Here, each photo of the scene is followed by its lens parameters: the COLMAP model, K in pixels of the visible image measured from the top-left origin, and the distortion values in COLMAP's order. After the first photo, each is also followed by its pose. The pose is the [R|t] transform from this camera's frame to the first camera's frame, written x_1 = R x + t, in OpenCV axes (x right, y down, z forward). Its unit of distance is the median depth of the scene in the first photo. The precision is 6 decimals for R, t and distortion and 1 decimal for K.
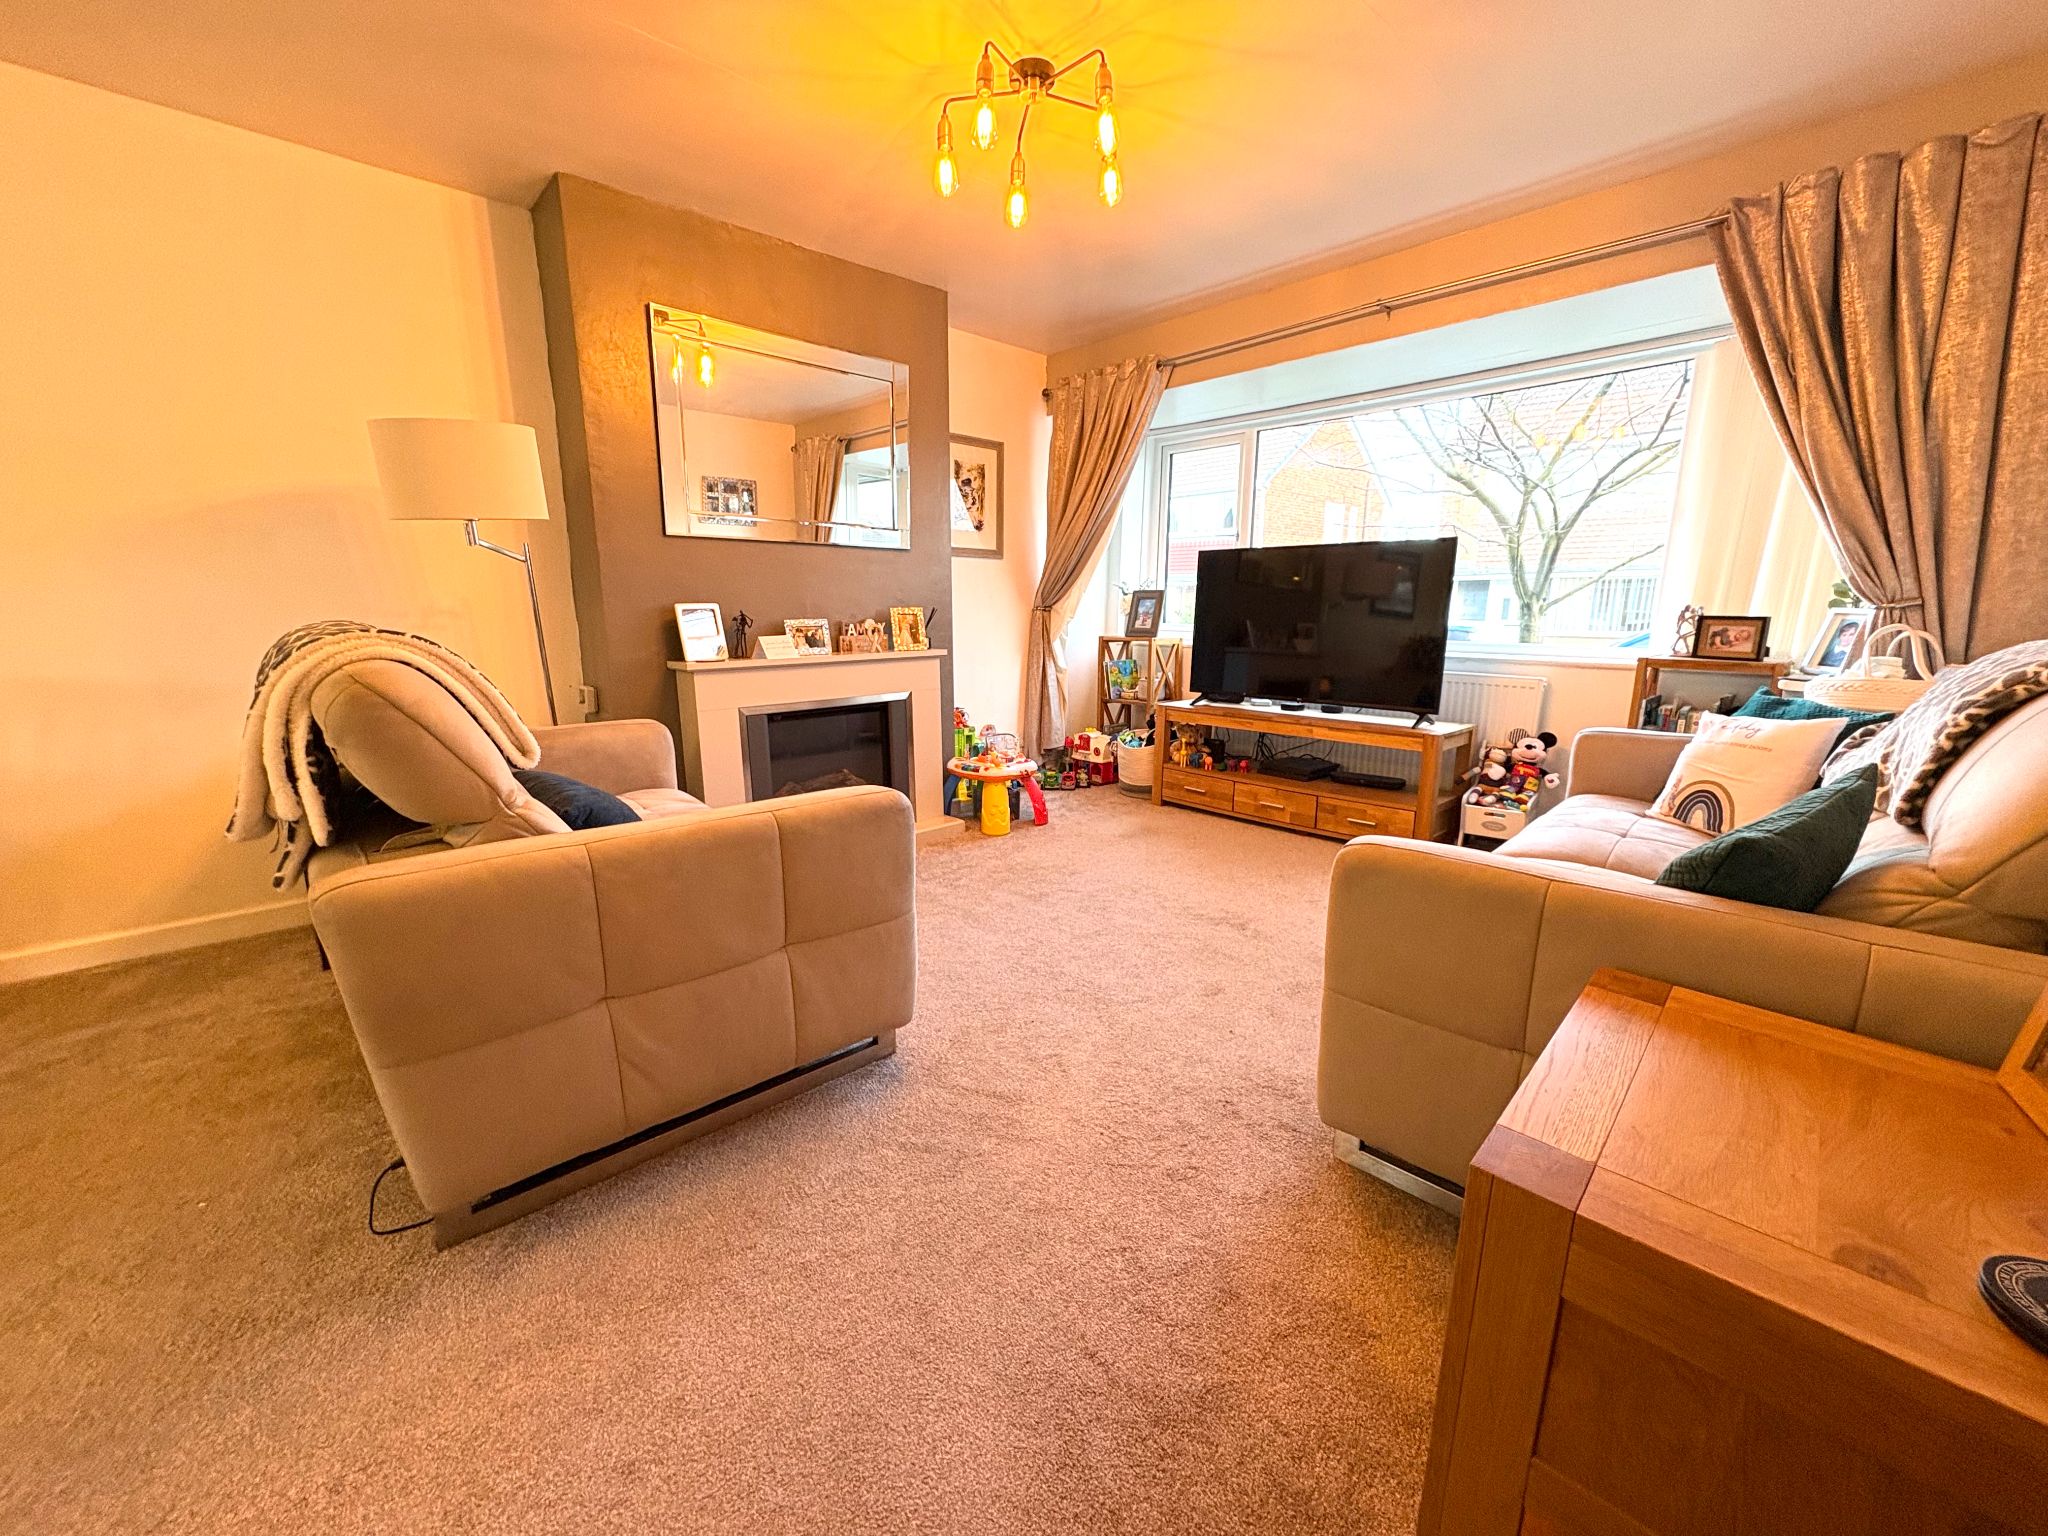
lens RADIAL K [[827.5, 0, 1023.5], [0, 827.5, 768.5], [0, 0, 1]] dist [-0.002575, -0.000302]
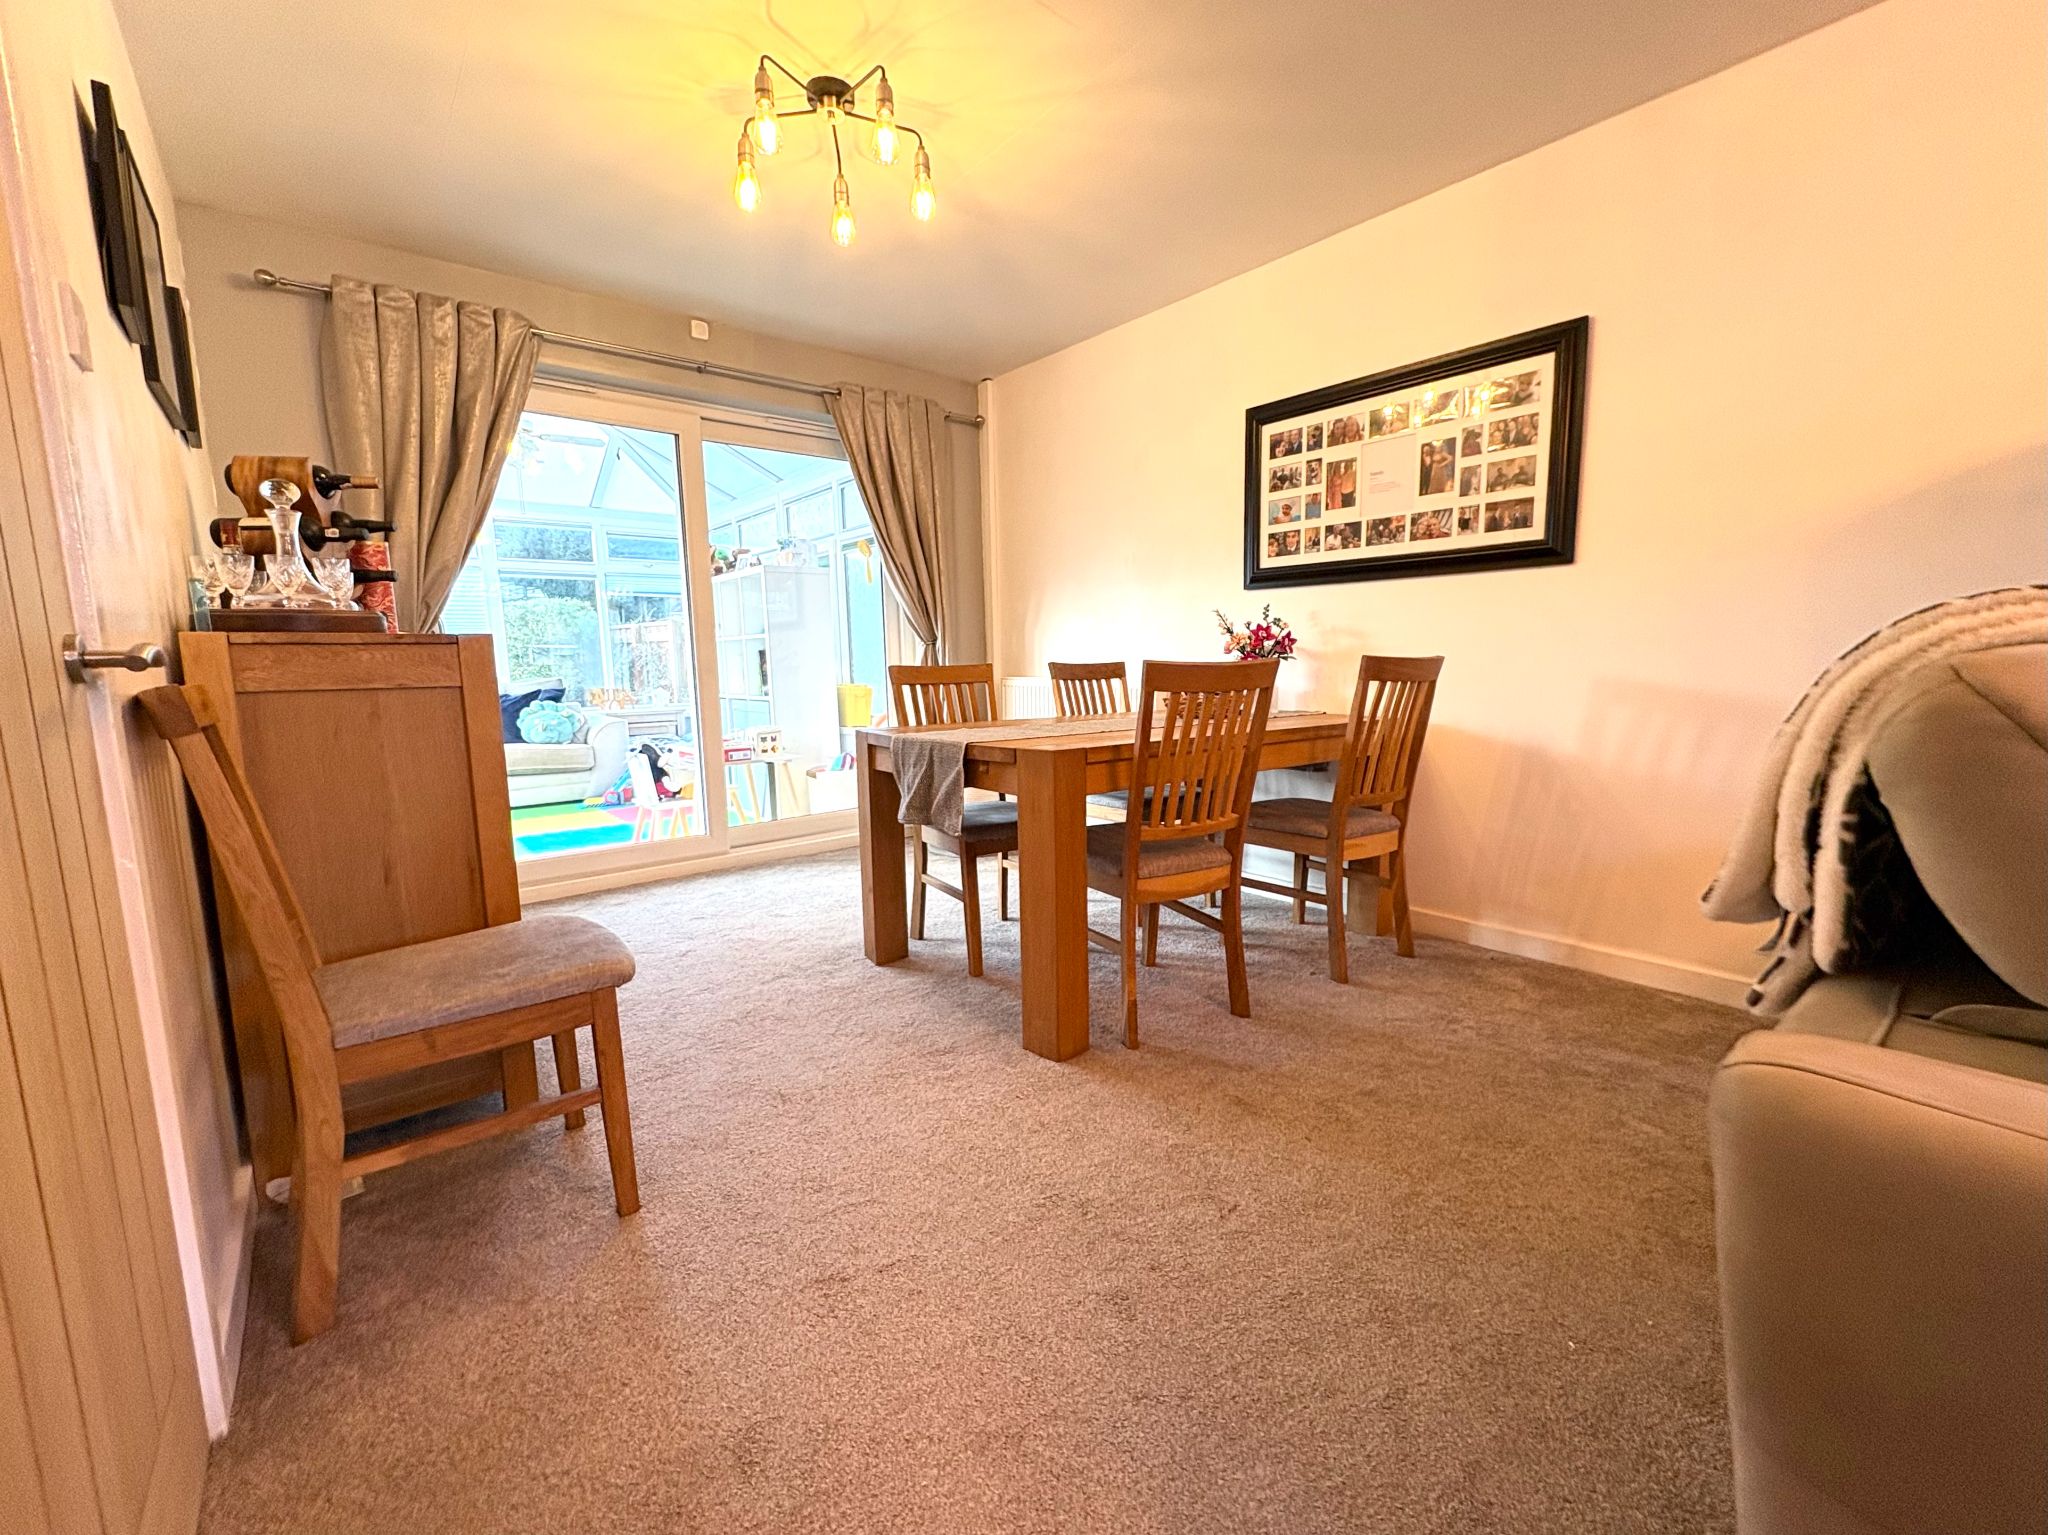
lens RADIAL K [[827.5, 0, 1082.0], [0, 827.5, 766.3], [0, 0, 1]] dist [-0.002575, -0.000302]
pose [[-0.052308, 0.123279, -0.990992, -0.152188], [-0.180782, 0.974786, 0.130805, -0.013146], [0.982131, 0.185996, -0.028703, 0.265999]]
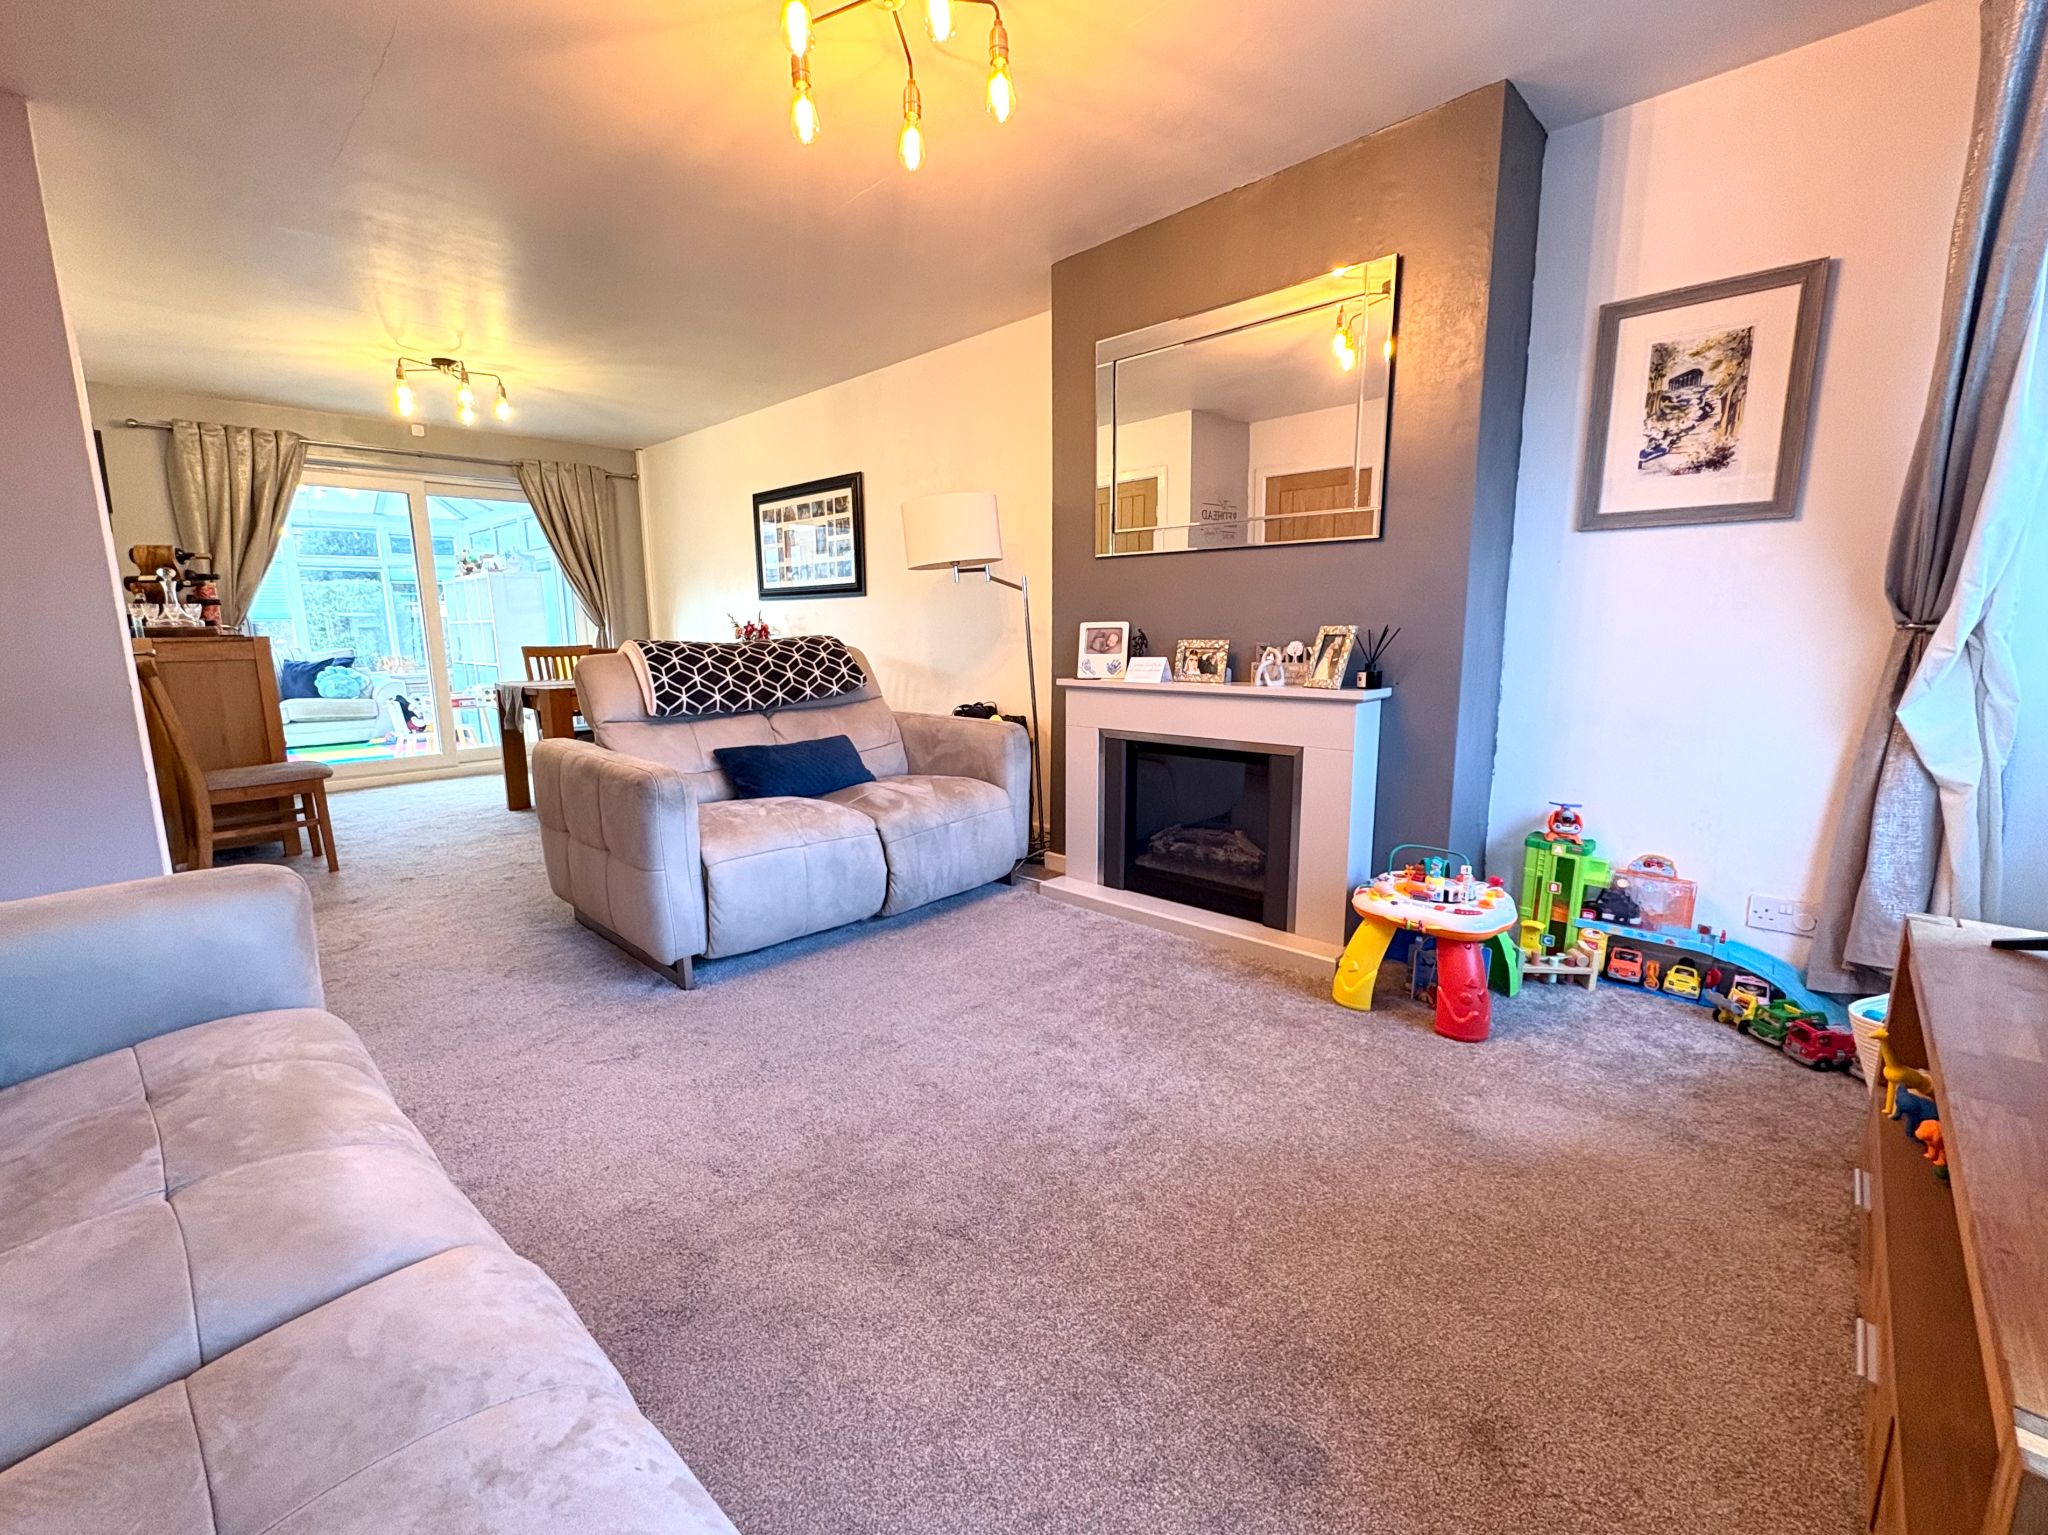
lens RADIAL K [[827.5, 0, 1023.3], [0, 827.5, 759.6], [0, 0, 1]] dist [-0.002575, -0.000302]
pose [[0.032209, 0.154486, -0.987470, 0.855590], [-0.185509, 0.971740, 0.145974, -0.217969], [0.982114, 0.178483, 0.059958, 1.138863]]
